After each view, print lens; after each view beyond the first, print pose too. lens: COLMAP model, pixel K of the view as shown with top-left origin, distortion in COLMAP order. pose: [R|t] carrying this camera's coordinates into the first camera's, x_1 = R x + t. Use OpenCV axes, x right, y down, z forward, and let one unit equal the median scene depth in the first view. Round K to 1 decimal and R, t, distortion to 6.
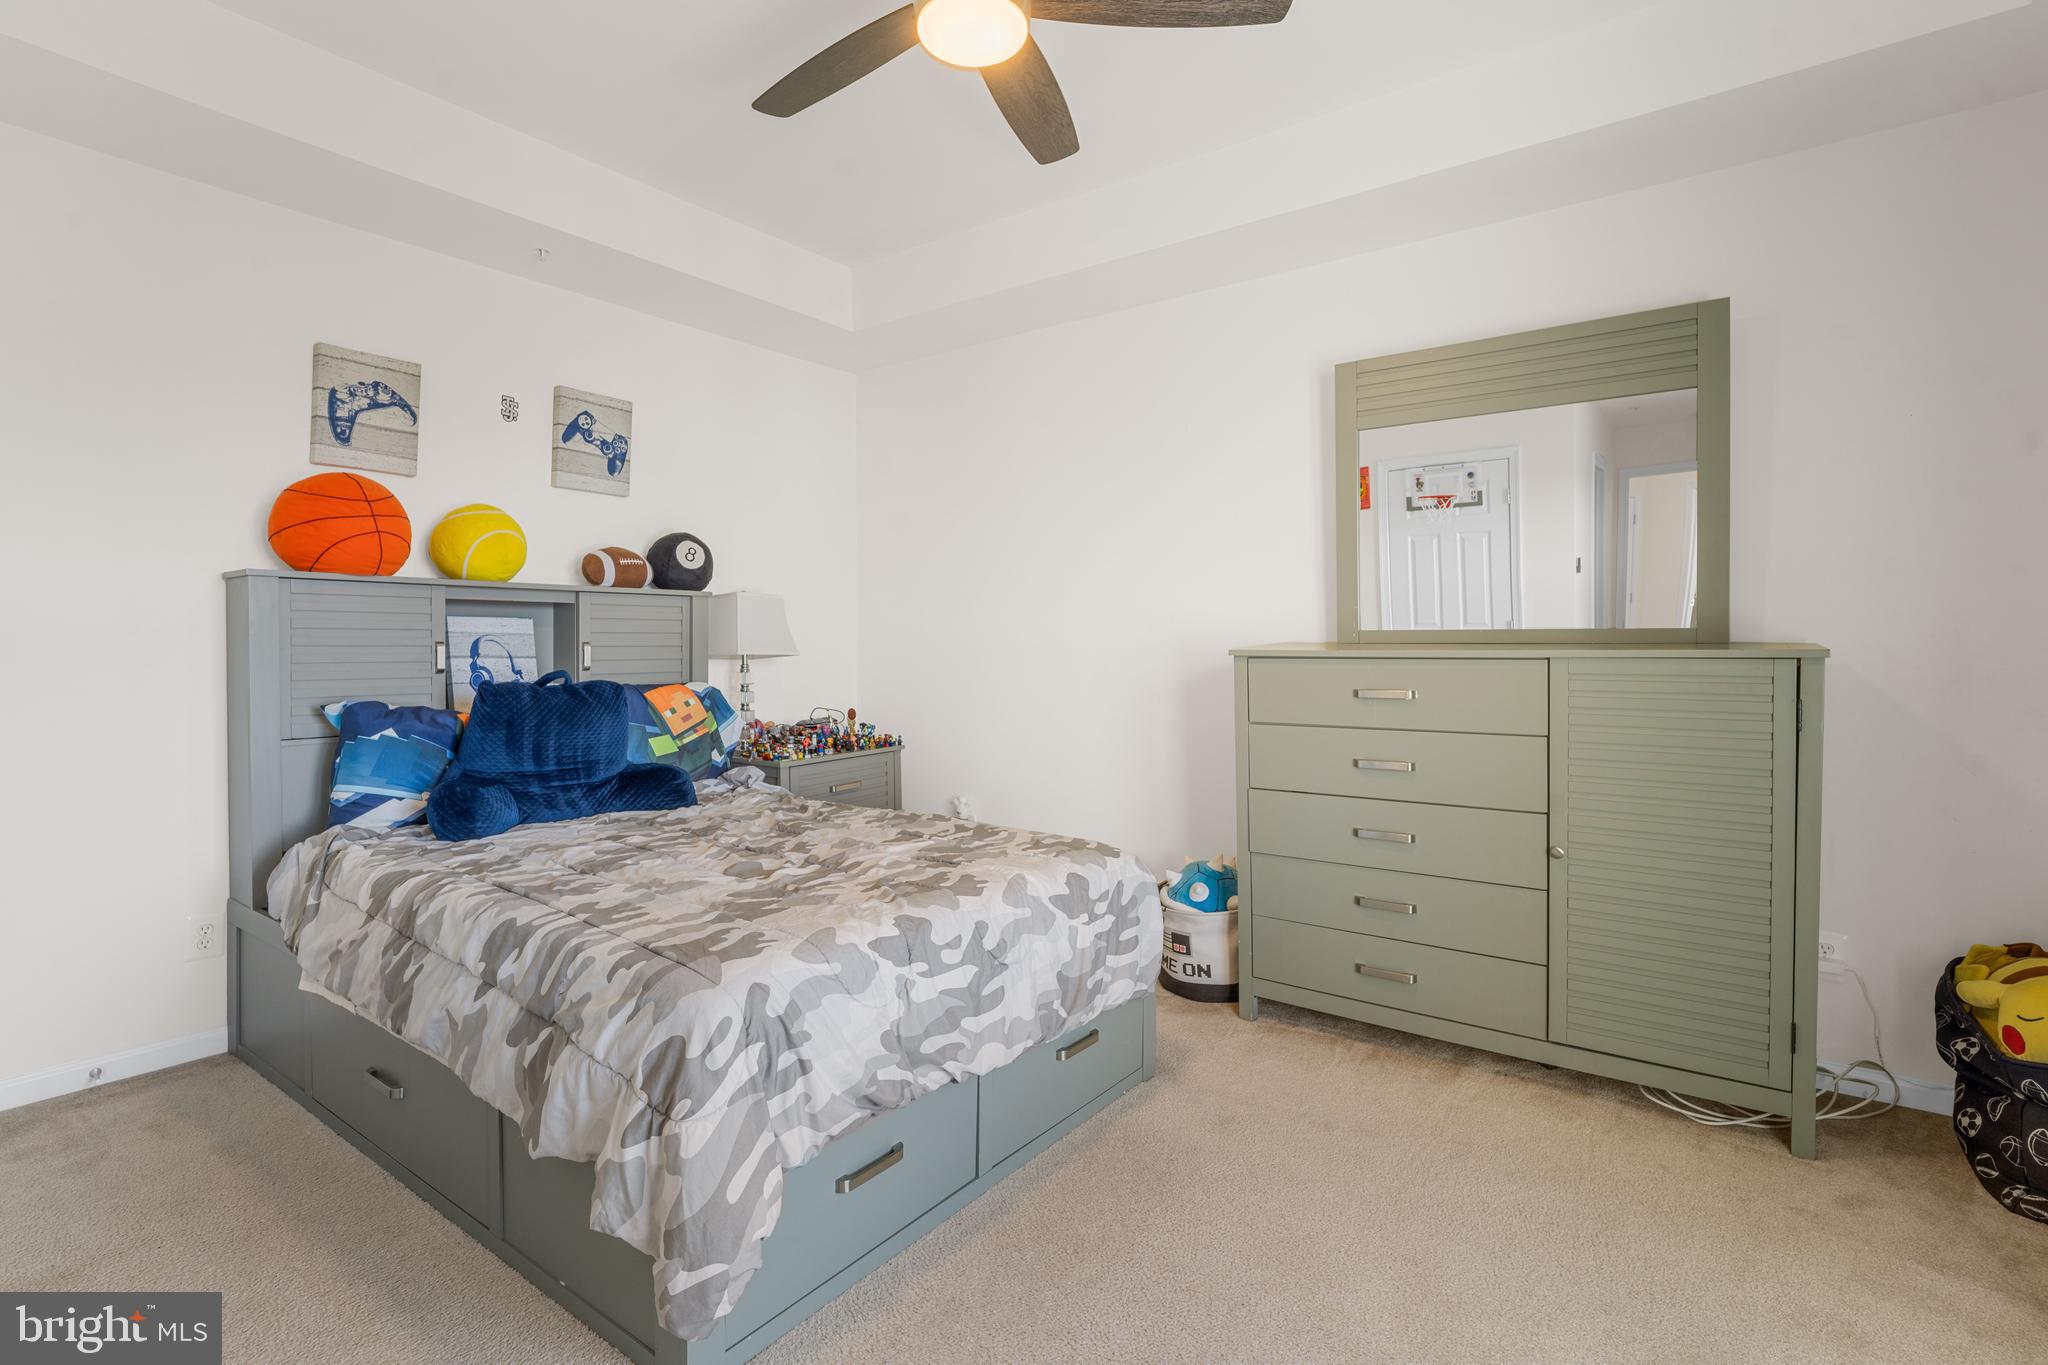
lens RADIAL K [[964.0, 0, 1011.7], [0, 964.0, 697.4], [0, 0, 1]] dist [-0.022467, 0.011659]
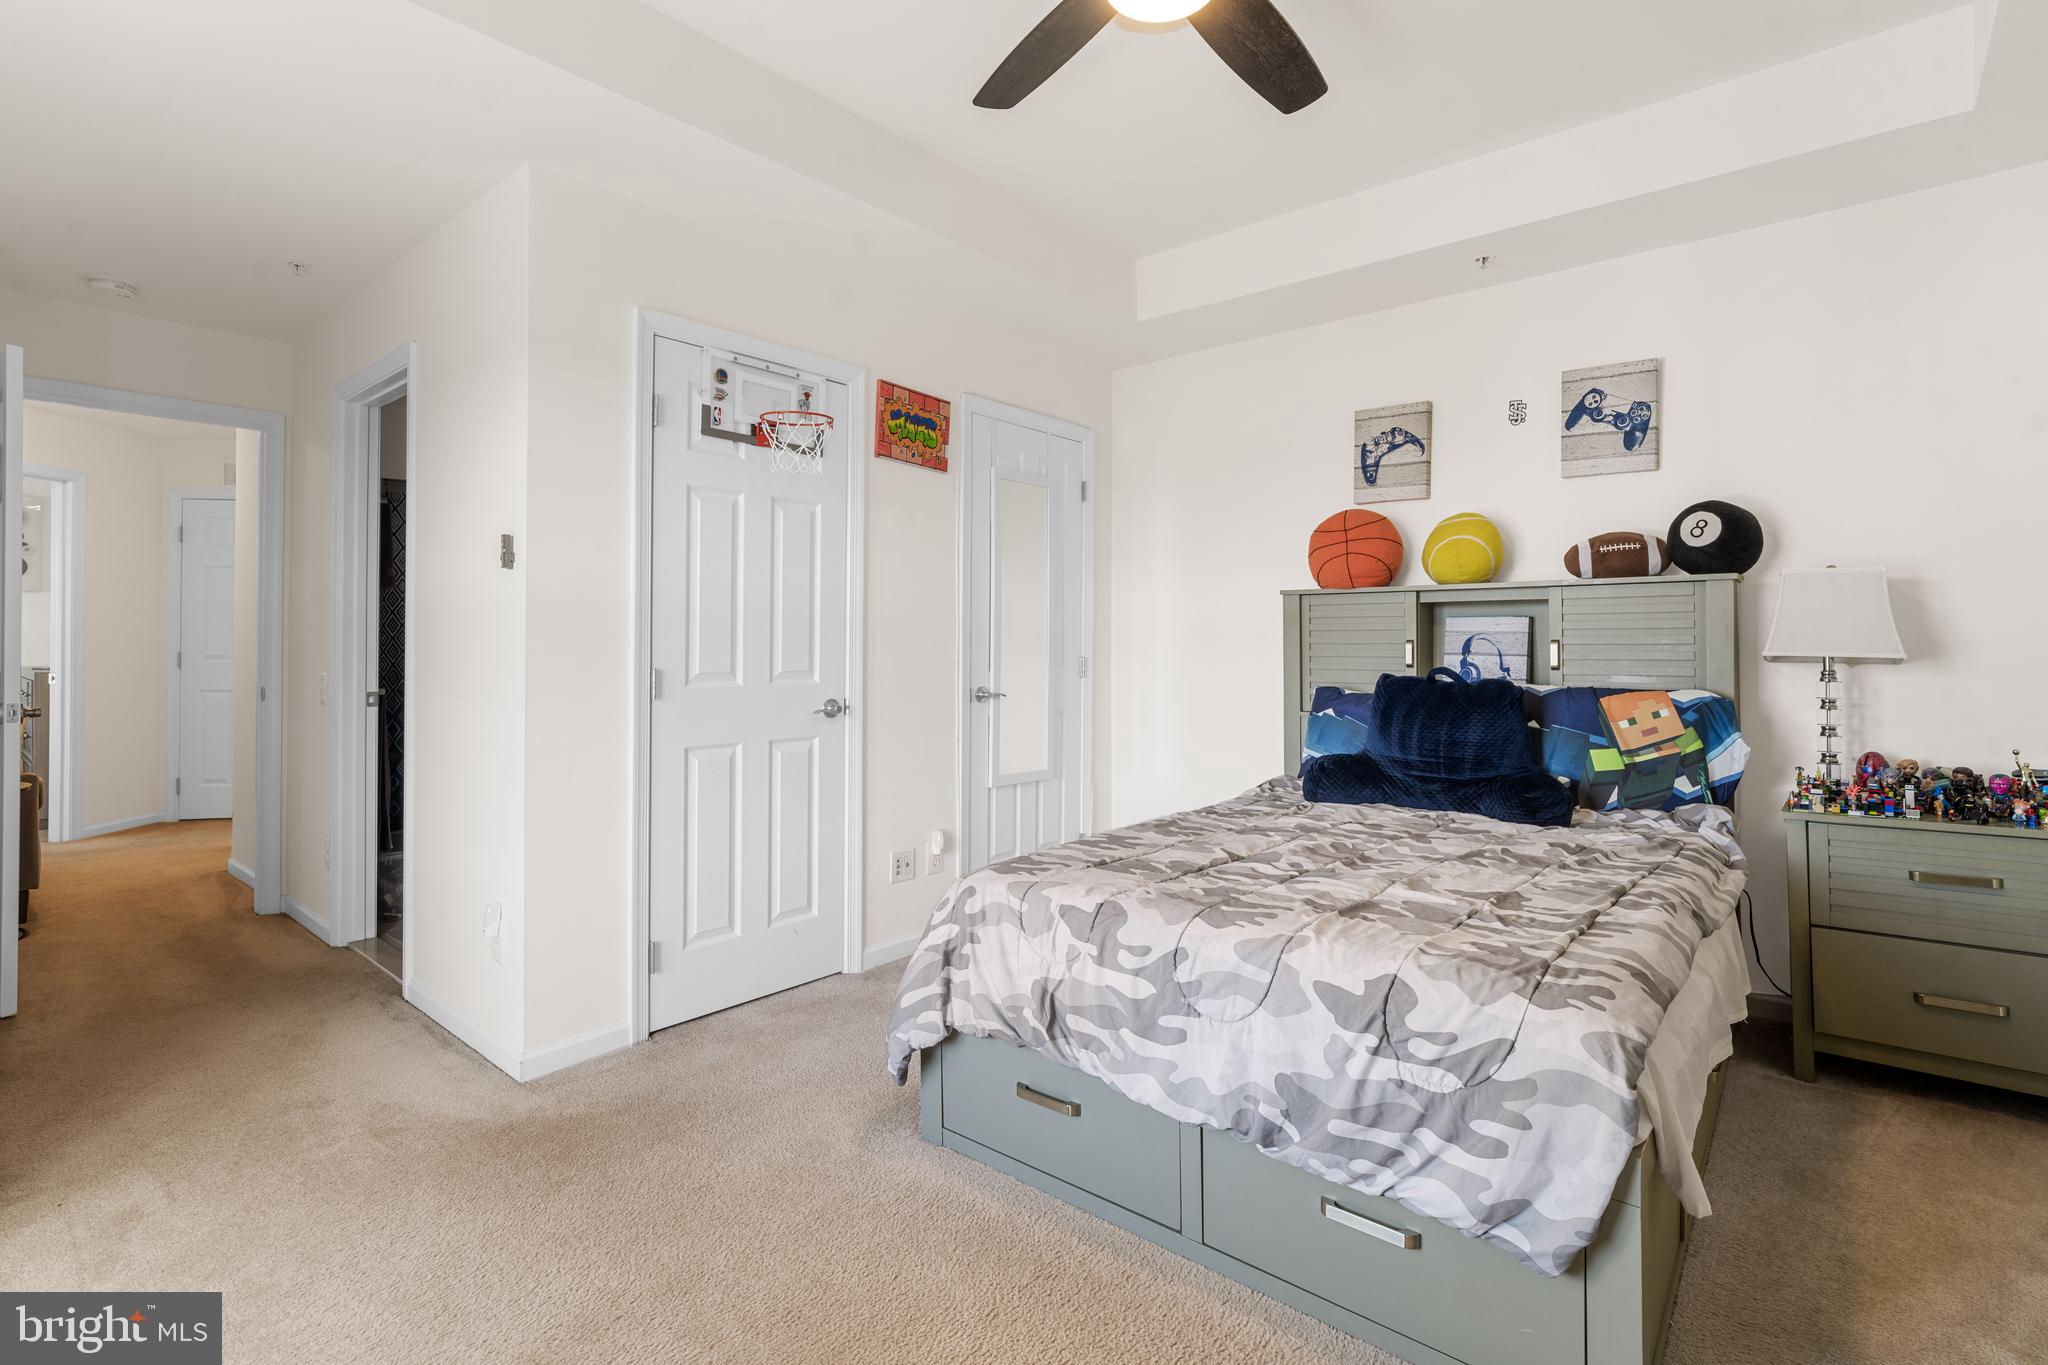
lens RADIAL K [[964.0, 0, 1025.0], [0, 964.0, 666.4], [0, 0, 1]] dist [-0.022467, 0.011659]
pose [[-0.048982, 0.022399, -0.998549, 0.578094], [-0.053760, 0.998240, 0.025029, -0.030023], [0.997352, 0.054908, -0.047691, 0.587940]]
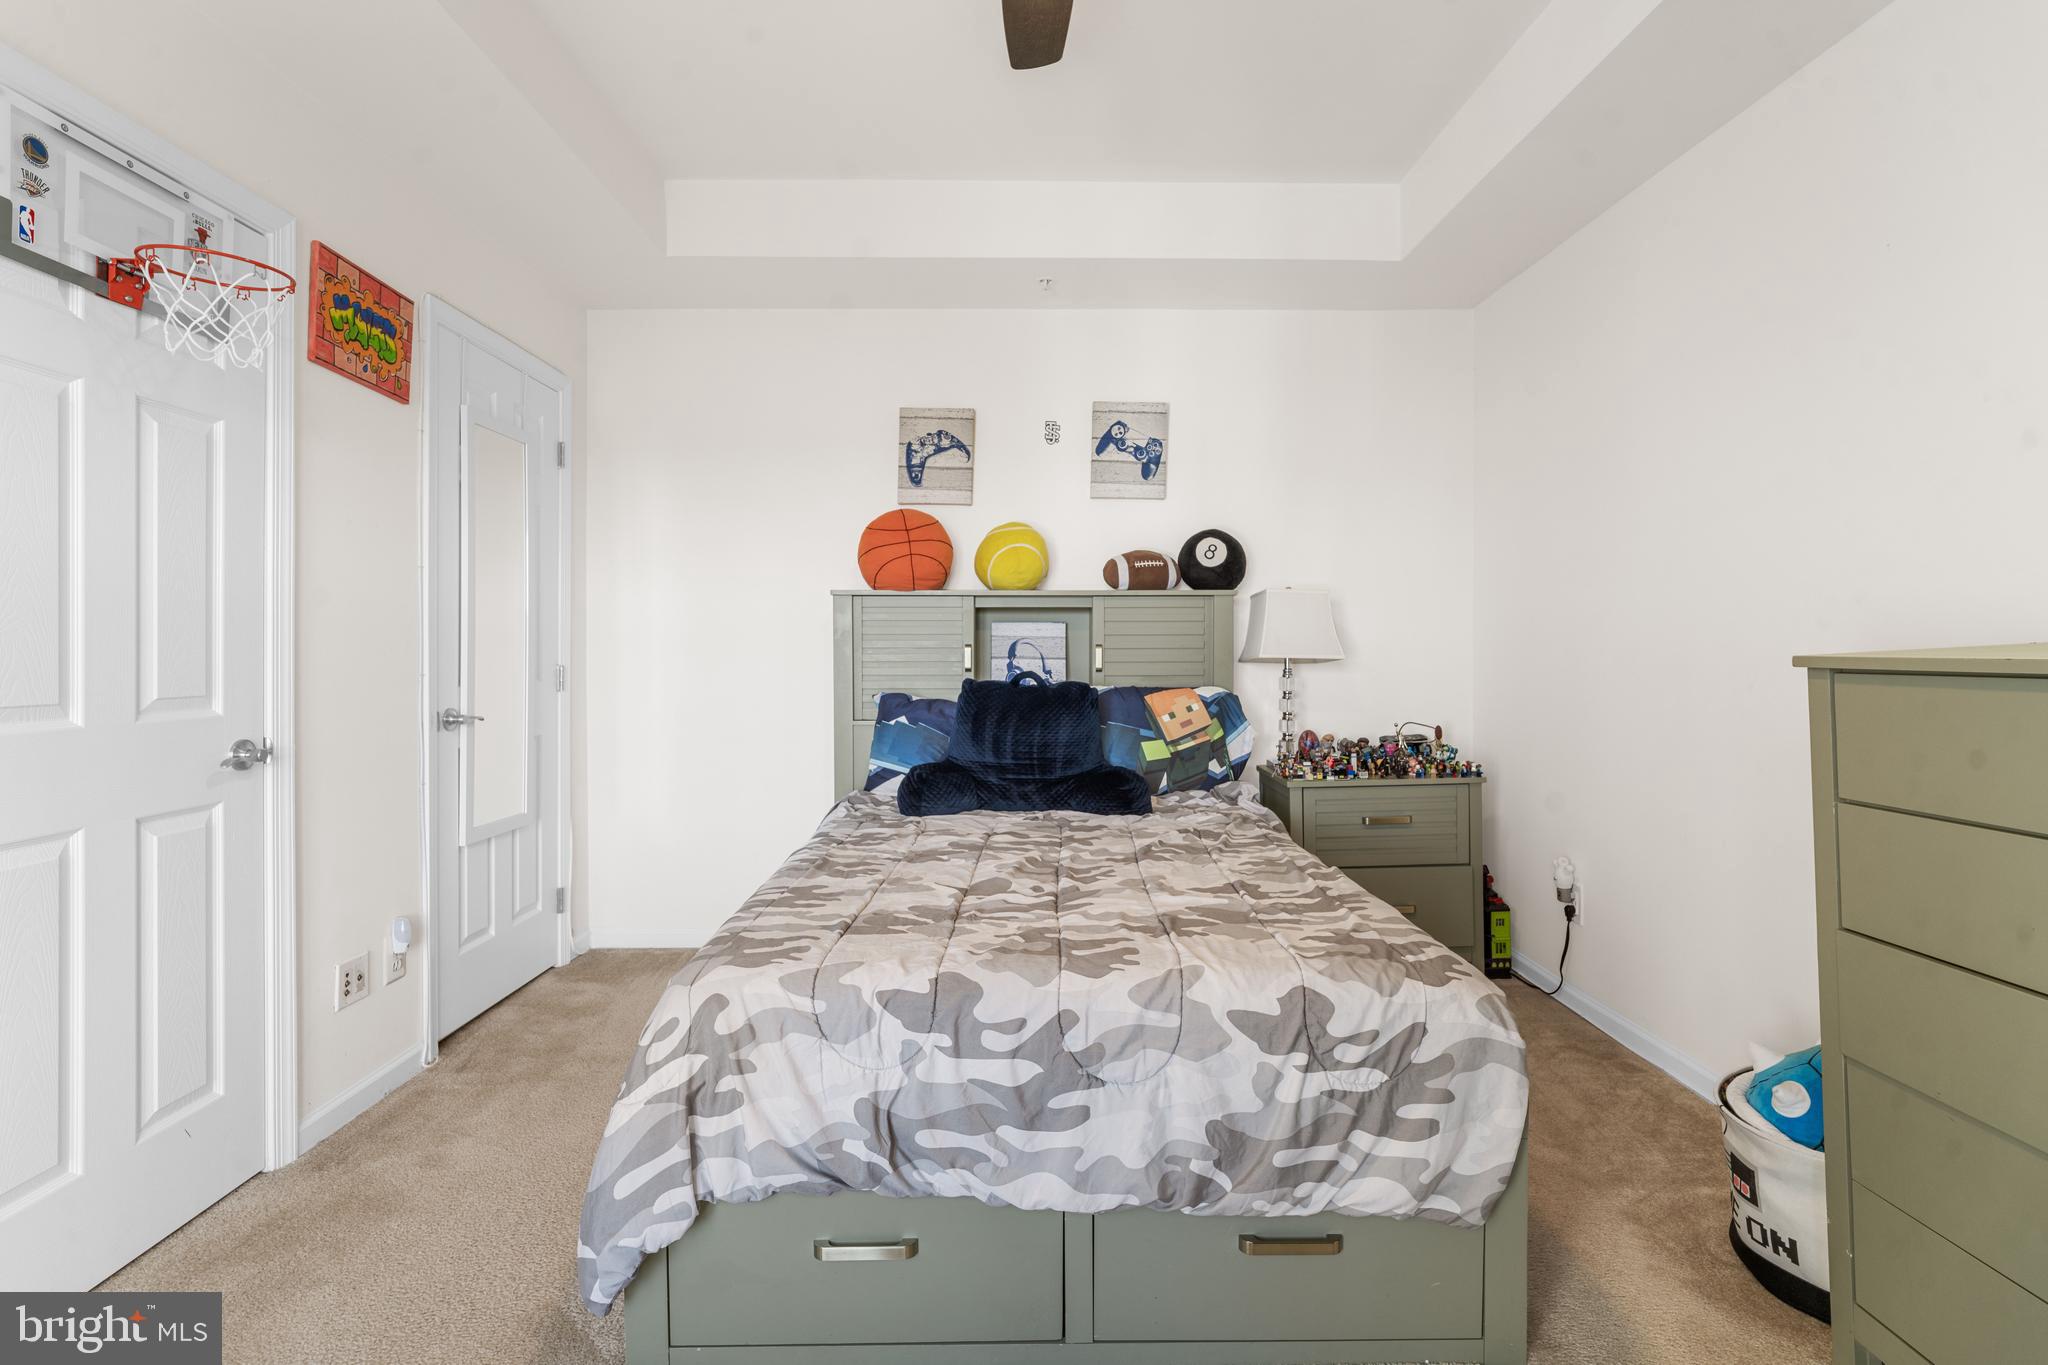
lens RADIAL K [[964.0, 0, 1023.5], [0, 964.0, 677.5], [0, 0, 1]] dist [-0.022467, 0.011659]
pose [[0.619120, 0.025534, -0.784881, 0.358920], [-0.041662, 0.999132, -0.000360, -0.020181], [0.784190, 0.032923, 0.619646, 0.326584]]
